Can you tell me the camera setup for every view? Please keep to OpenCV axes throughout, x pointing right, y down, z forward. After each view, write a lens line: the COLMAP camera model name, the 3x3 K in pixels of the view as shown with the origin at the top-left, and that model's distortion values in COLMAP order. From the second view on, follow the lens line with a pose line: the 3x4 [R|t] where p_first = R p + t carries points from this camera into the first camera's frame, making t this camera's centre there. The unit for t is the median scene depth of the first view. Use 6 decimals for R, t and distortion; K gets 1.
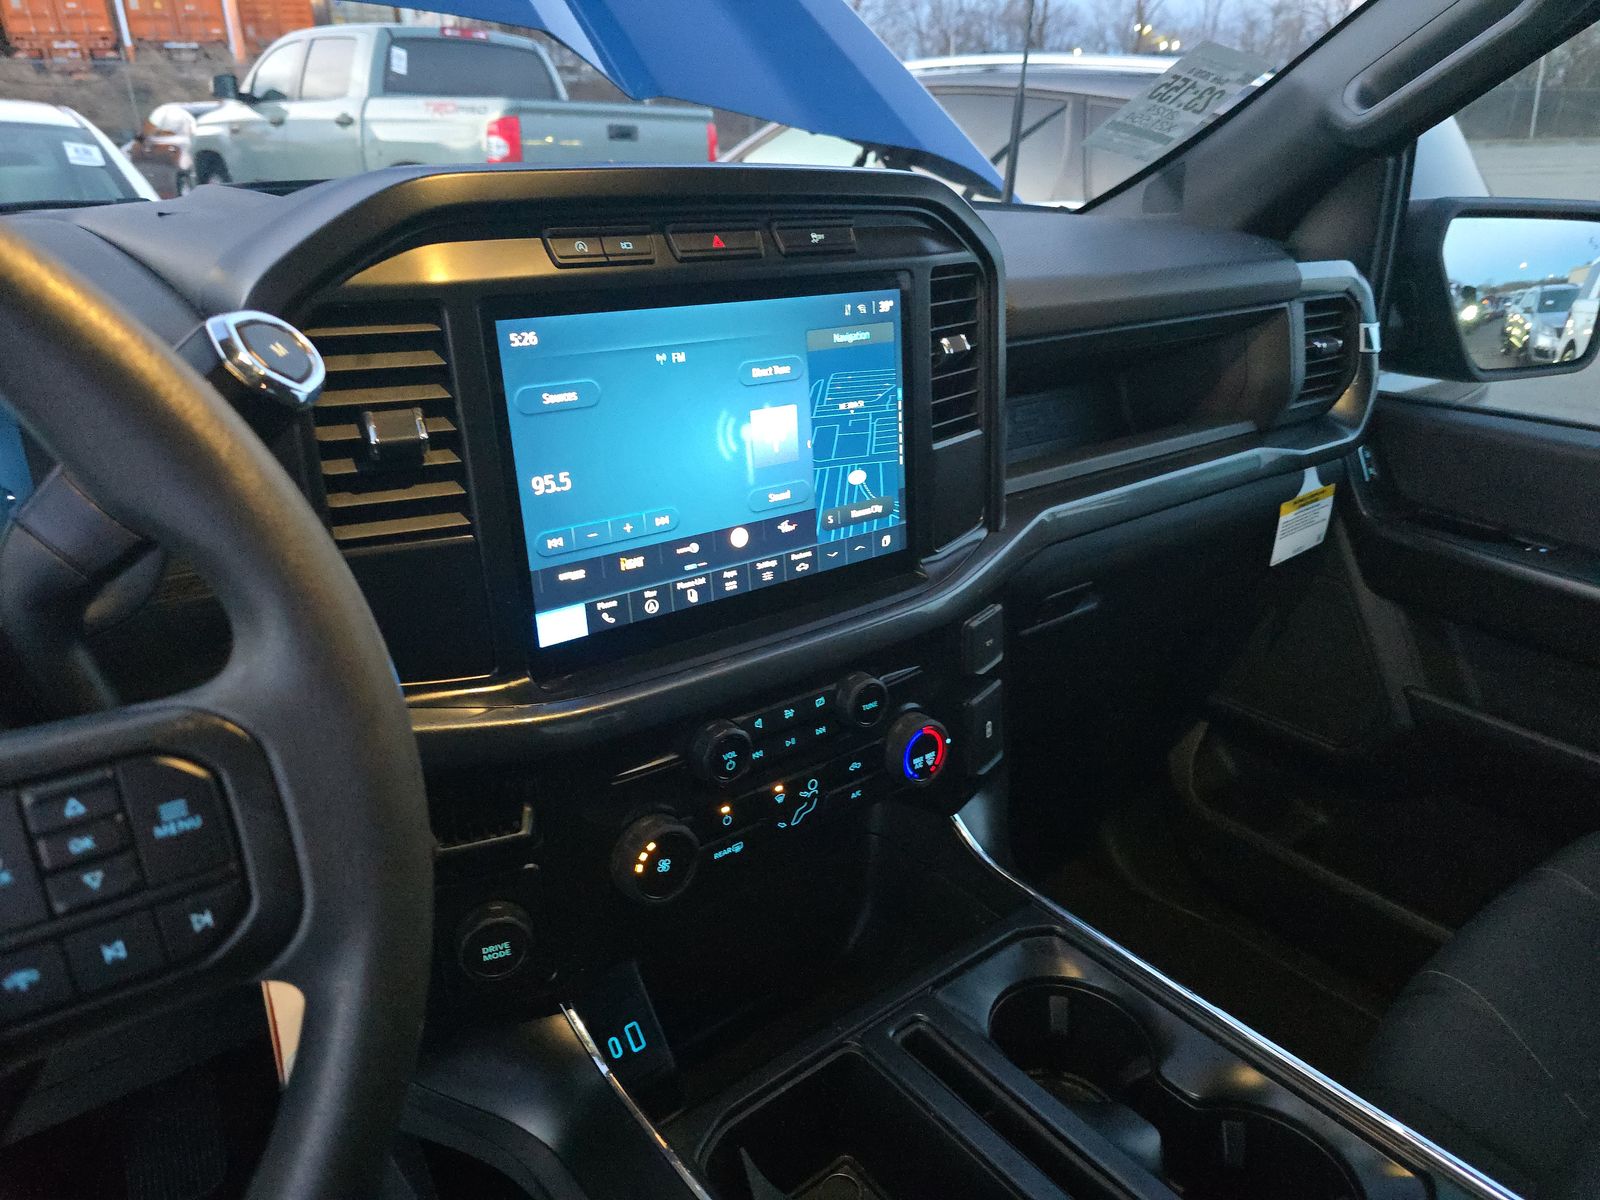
lens RADIAL K [[1081.9, 0, 787.5], [0, 1081.9, 614.0], [0, 0, 1]] dist [0.056720, -0.049707]
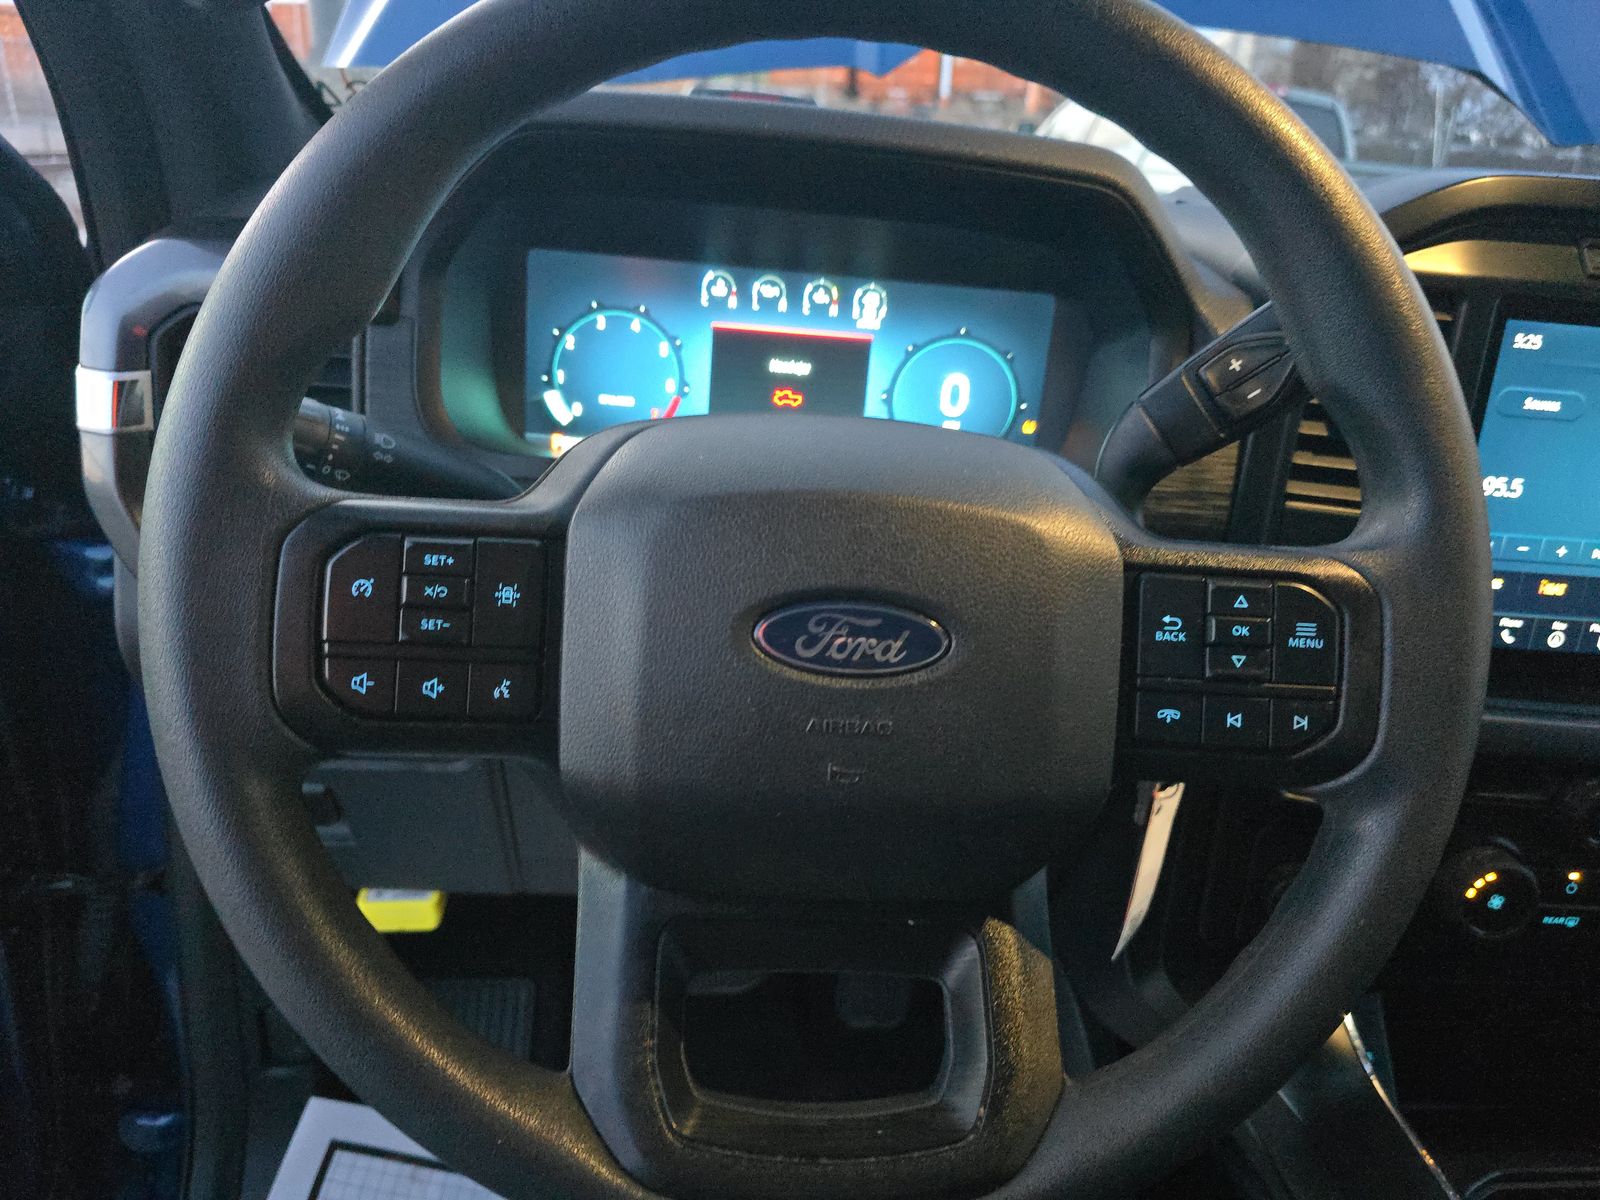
lens RADIAL K [[1081.9, 0, 799.4], [0, 1081.9, 606.6], [0, 0, 1]] dist [0.056720, -0.049707]
pose [[0.820824, 0.260689, -0.508221, -0.206967], [-0.288085, 0.957259, 0.025736, 0.144884], [0.493208, 0.125286, 0.860842, -0.170866]]
